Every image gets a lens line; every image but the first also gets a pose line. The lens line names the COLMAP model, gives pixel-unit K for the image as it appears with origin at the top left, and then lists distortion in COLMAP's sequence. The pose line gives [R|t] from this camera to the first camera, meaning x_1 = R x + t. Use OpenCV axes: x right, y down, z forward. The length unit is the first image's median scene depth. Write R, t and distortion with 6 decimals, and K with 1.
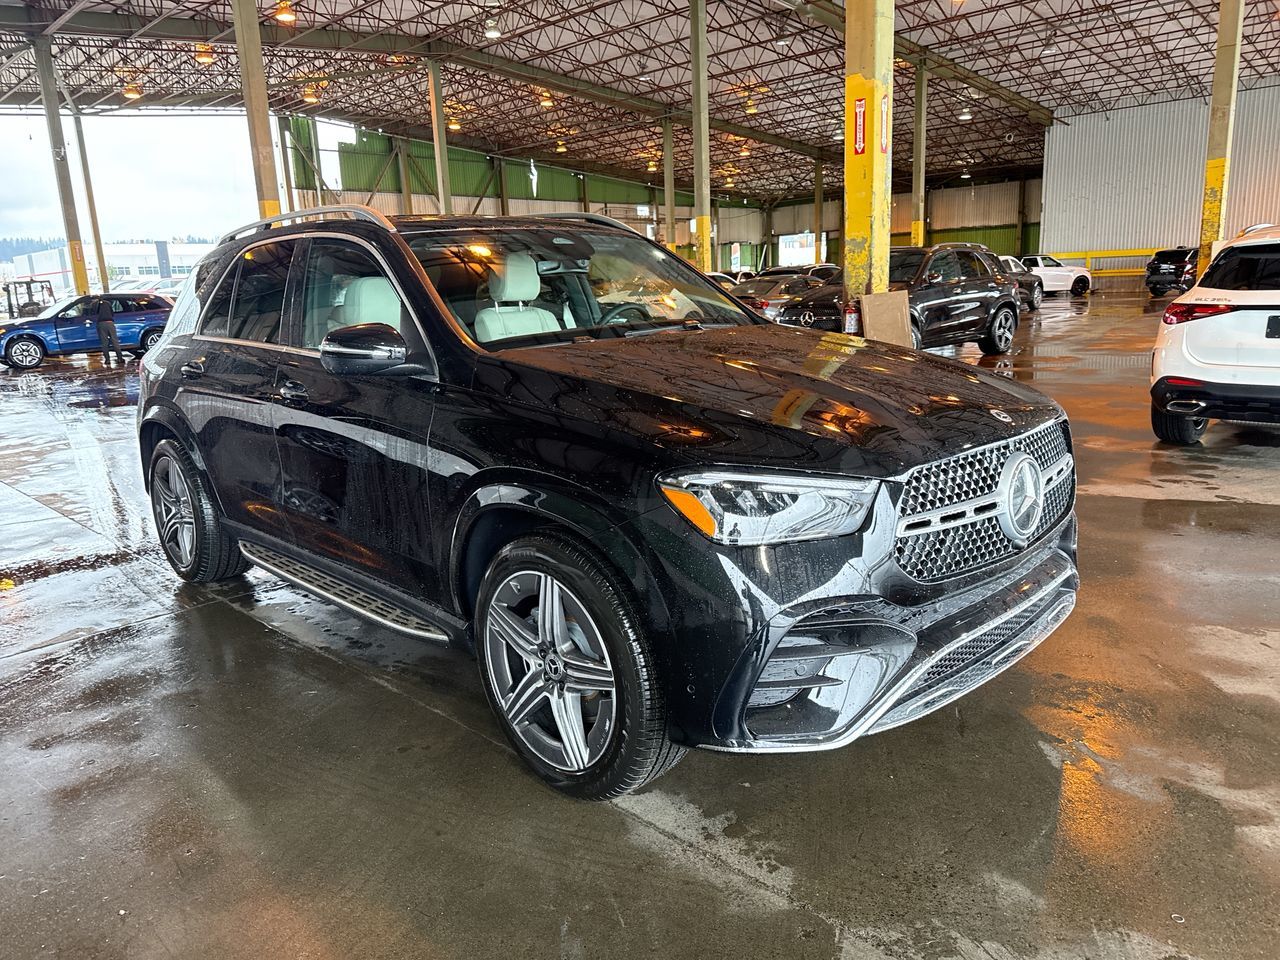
lens RADIAL K [[901.7, 0, 638.2], [0, 901.7, 483.7], [0, 0, 1]] dist [0.037798, -0.038953]
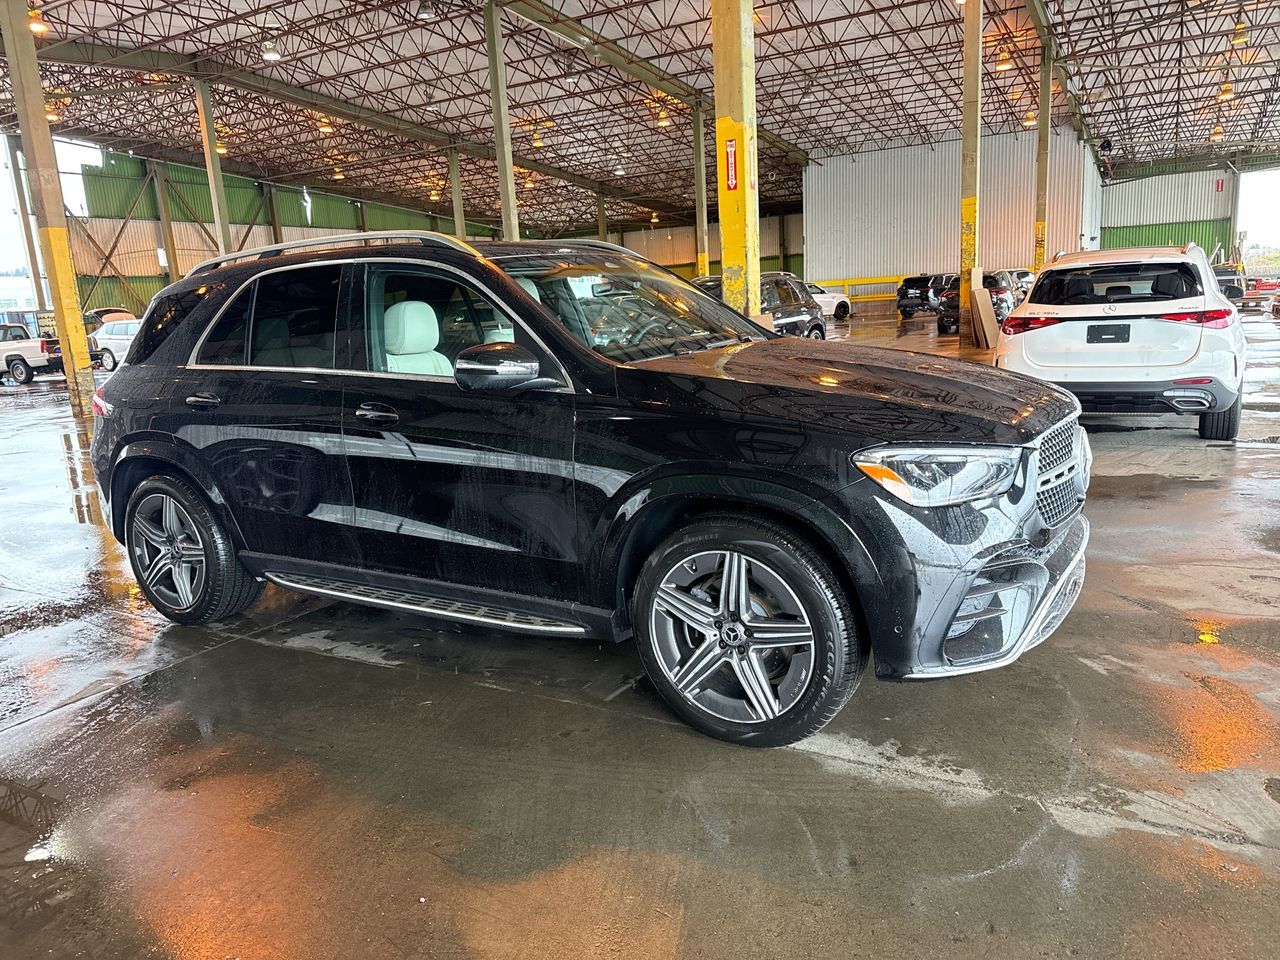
lens RADIAL K [[898.5, 0, 649.5], [0, 898.5, 491.7], [0, 0, 1]] dist [0.039380, -0.039415]
pose [[0.966624, -0.066453, 0.247432, -0.041886], [0.071996, 0.997315, -0.013411, 0.002820], [-0.245876, 0.030778, 0.968812, -0.006920]]
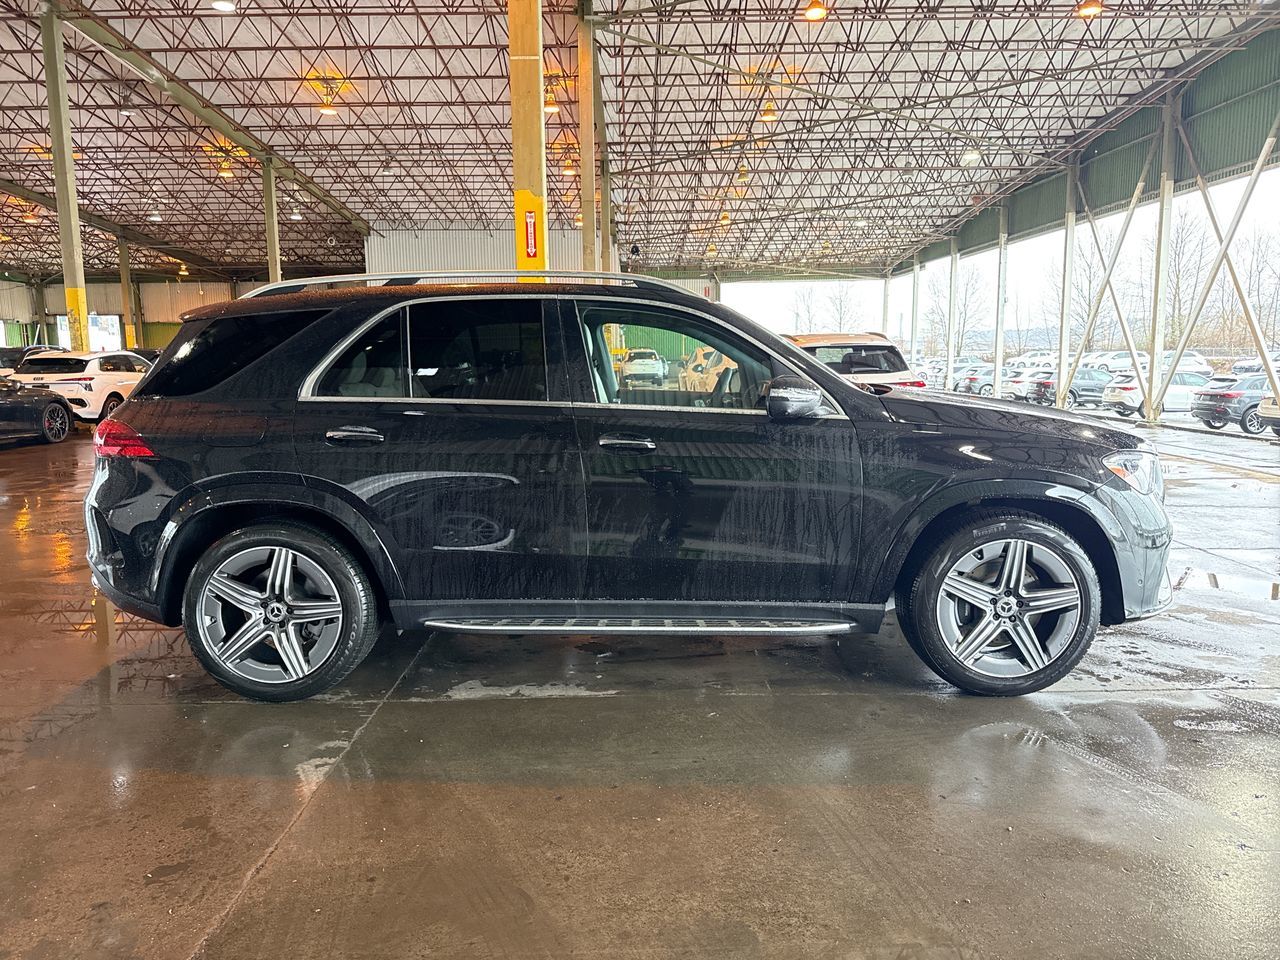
lens RADIAL K [[901.7, 0, 638.0], [0, 901.7, 474.5], [0, 0, 1]] dist [0.037798, -0.038953]
pose [[0.716449, -0.057073, 0.695301, -0.136604], [0.133309, 0.989483, -0.056143, -0.000334], [-0.684785, 0.132914, 0.716522, 0.030493]]
